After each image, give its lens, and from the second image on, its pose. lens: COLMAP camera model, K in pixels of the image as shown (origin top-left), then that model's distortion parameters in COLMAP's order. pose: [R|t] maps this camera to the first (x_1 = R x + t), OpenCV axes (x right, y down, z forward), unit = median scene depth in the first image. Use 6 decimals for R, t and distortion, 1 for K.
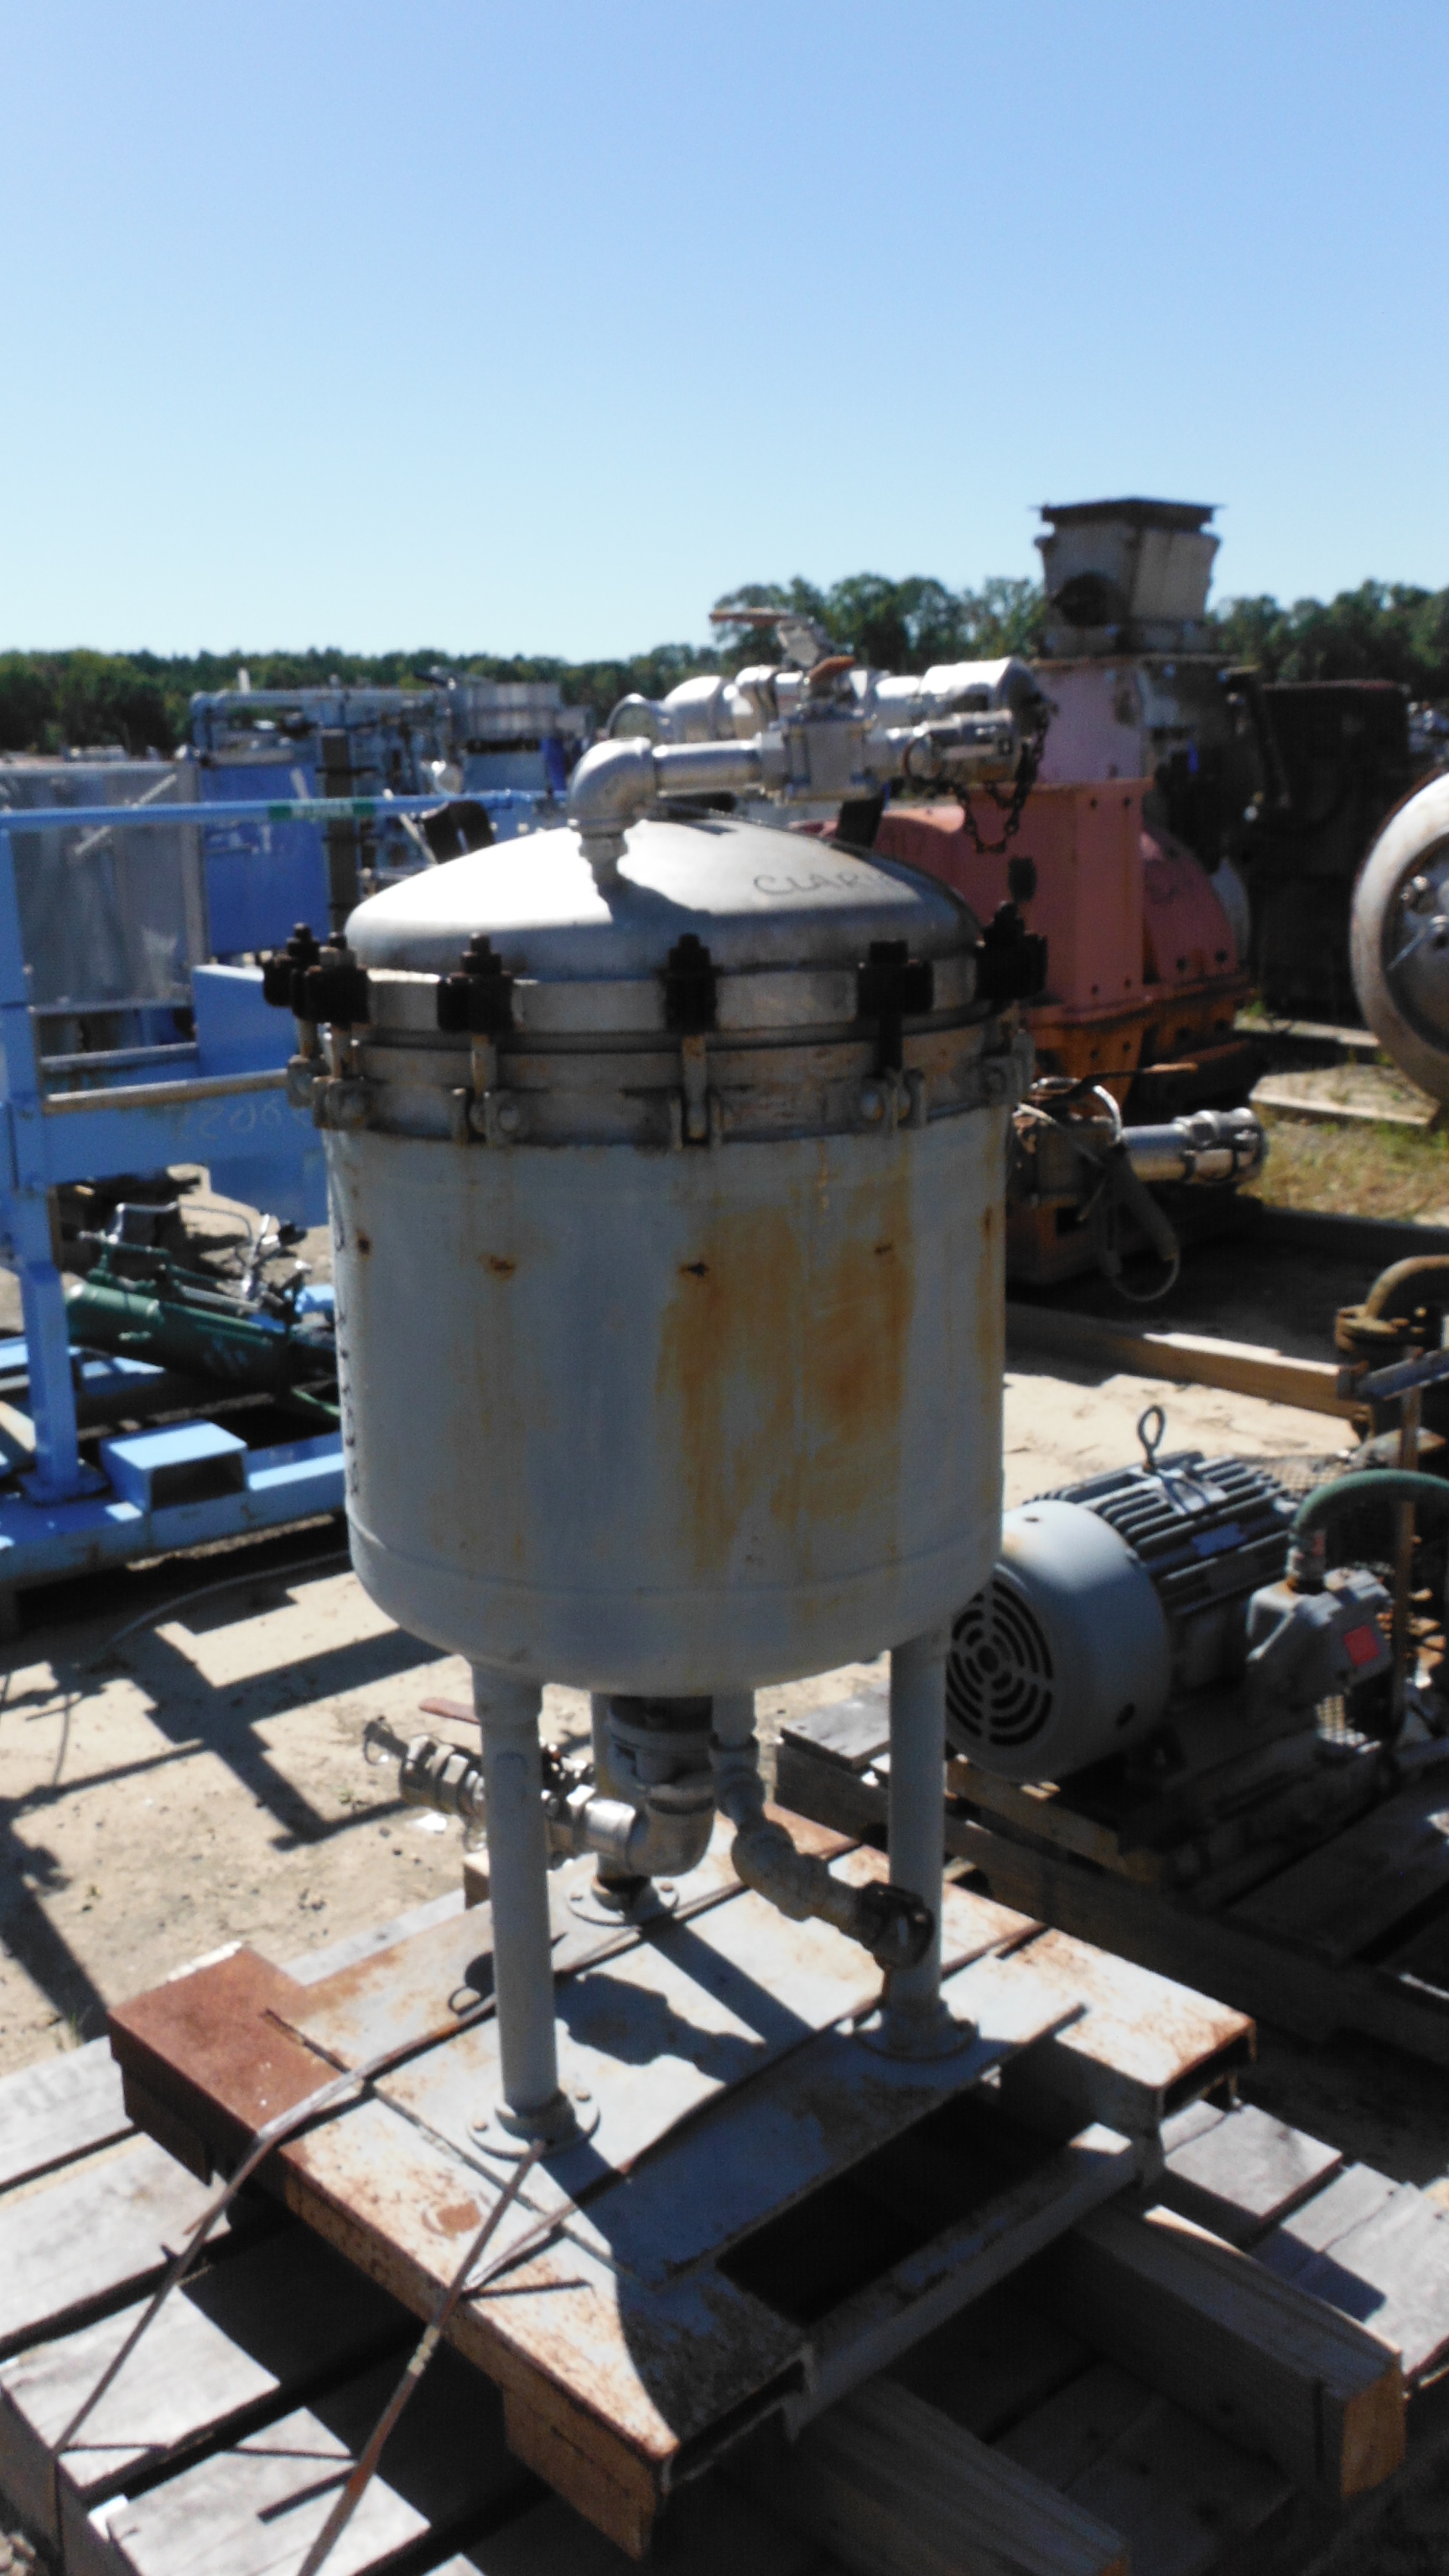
lens RADIAL K [[1972.5, 0, 725.6], [0, 1972.5, 1282.5], [0, 0, 1]] dist [-0.012199, 0.005429]
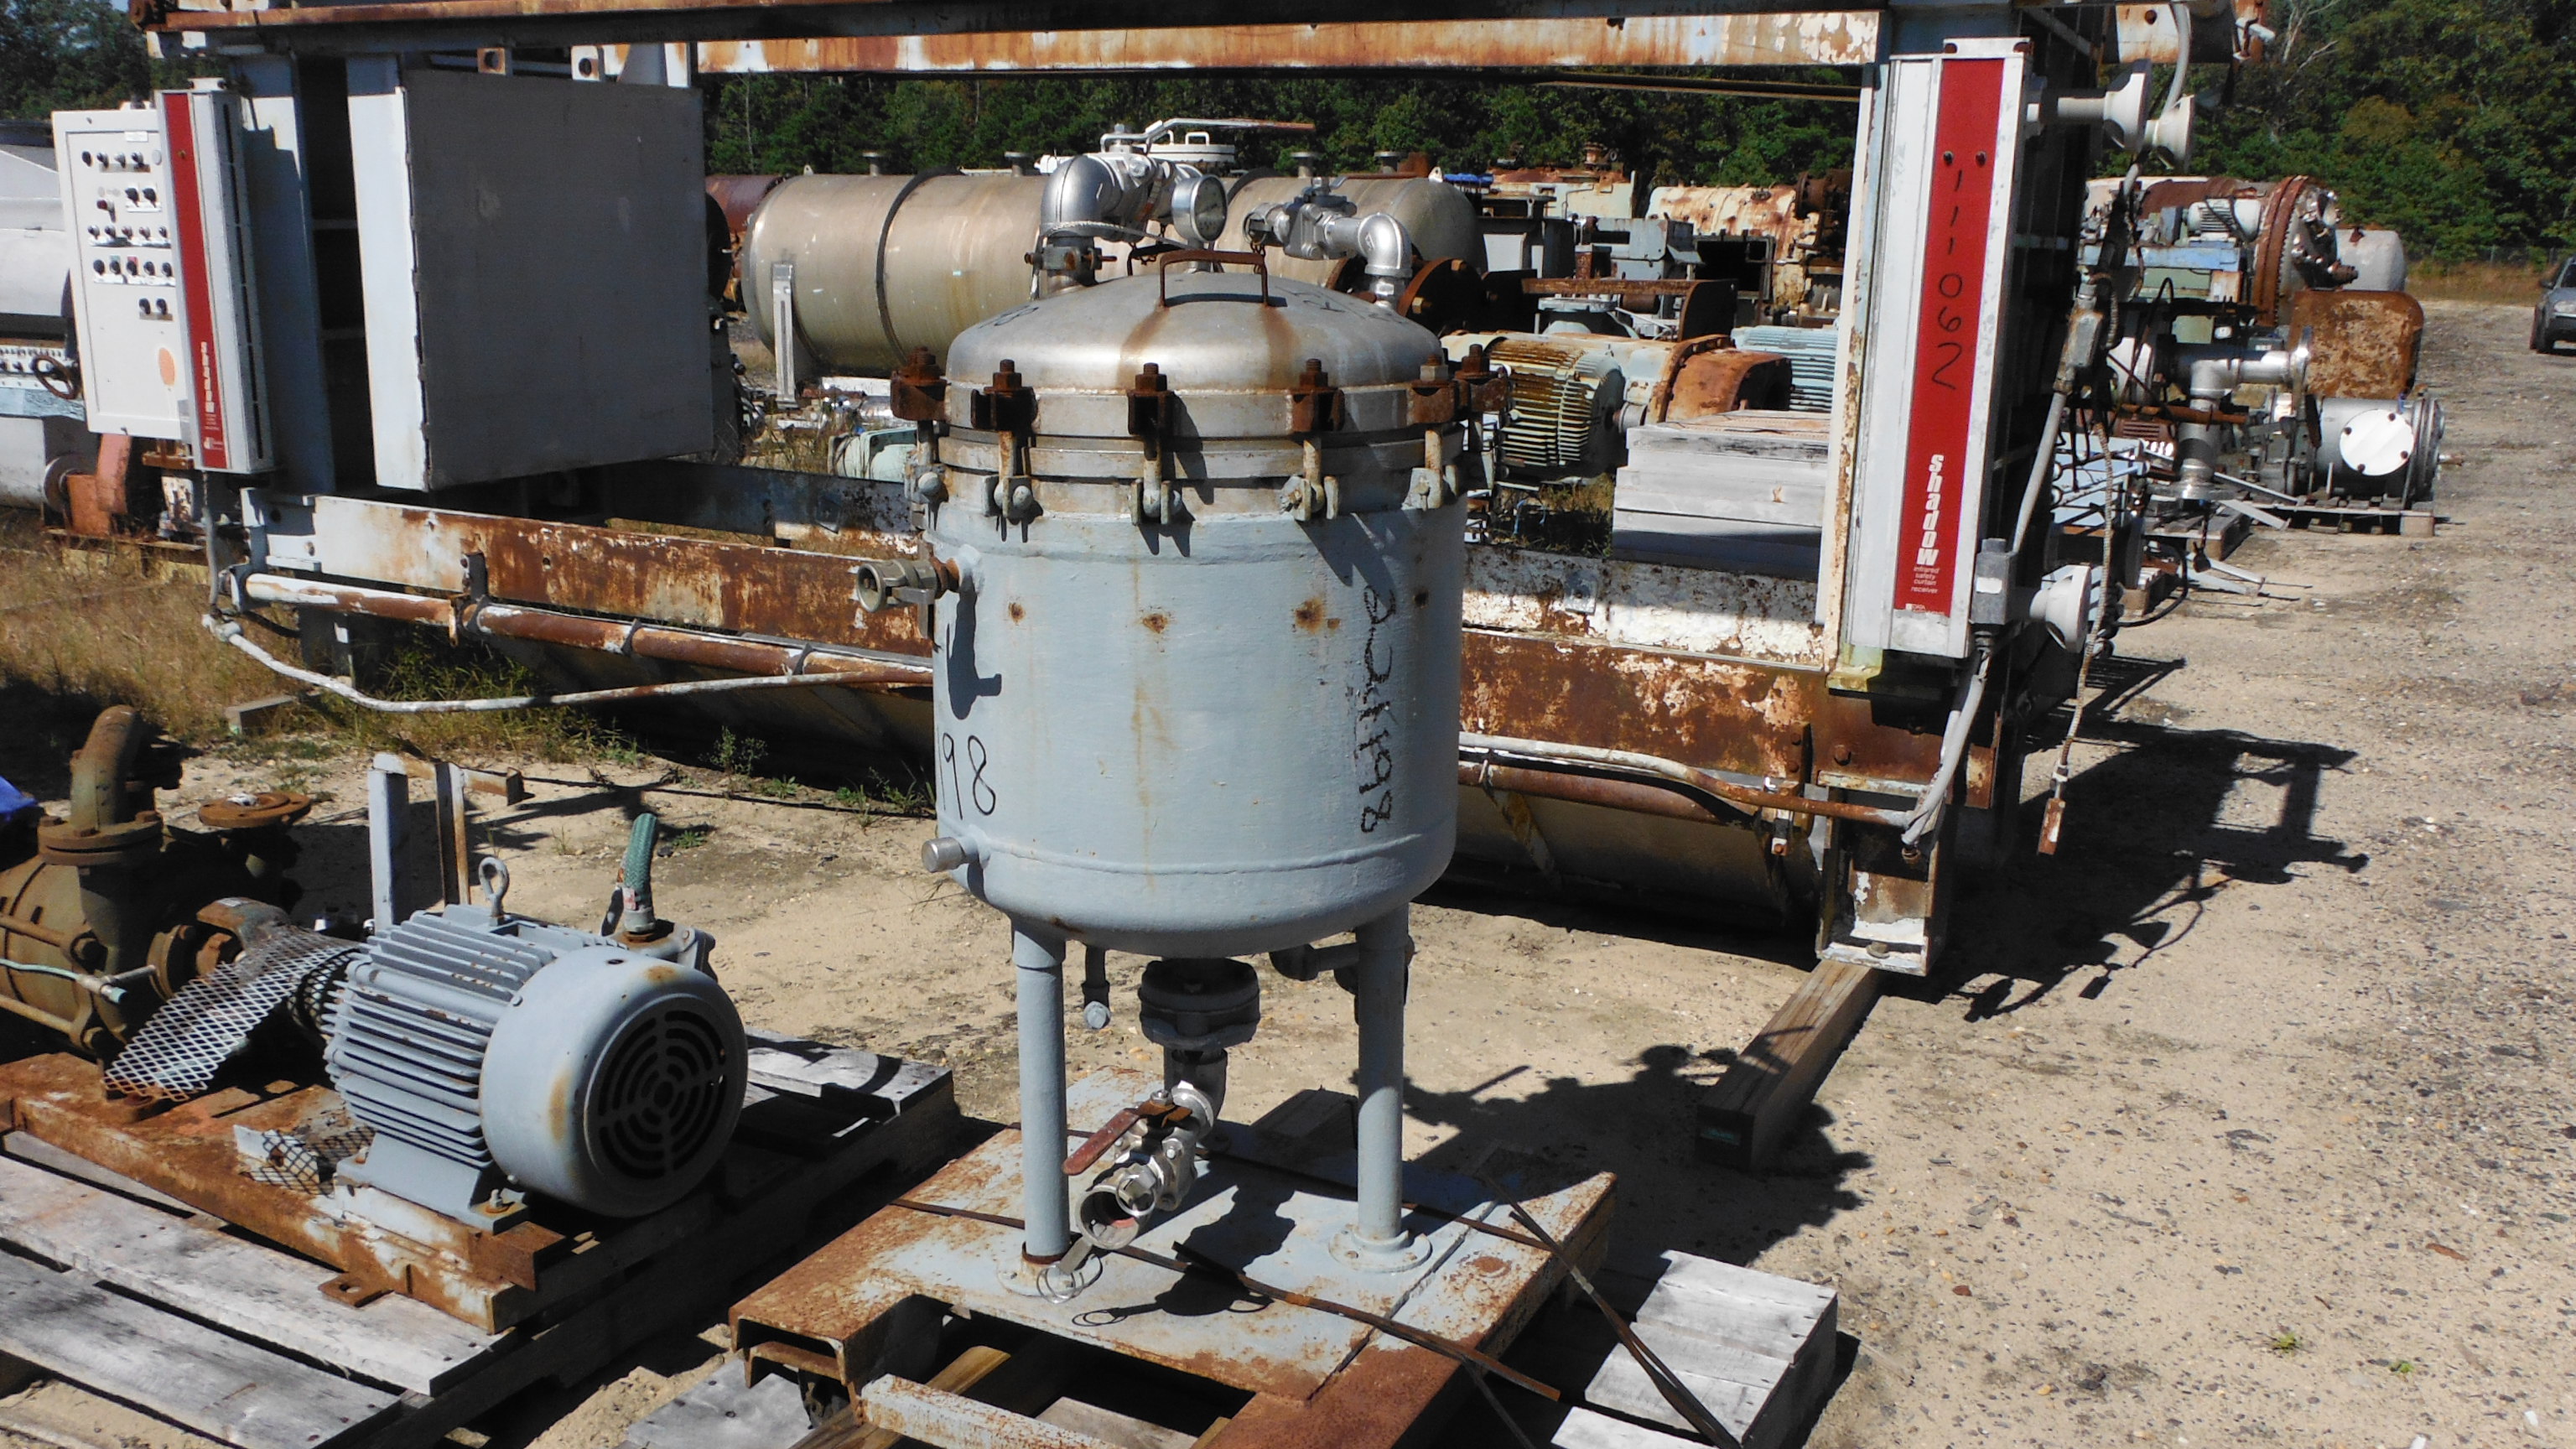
lens RADIAL K [[1972.5, 0, 1302.5], [0, 1972.5, 739.5], [0, 0, 1]] dist [-0.012199, 0.005429]
pose [[-0.306492, -0.192026, 0.932303, -1.183519], [0.201690, 0.944100, 0.260761, -0.224273], [-0.930260, 0.267957, -0.250630, 1.248676]]
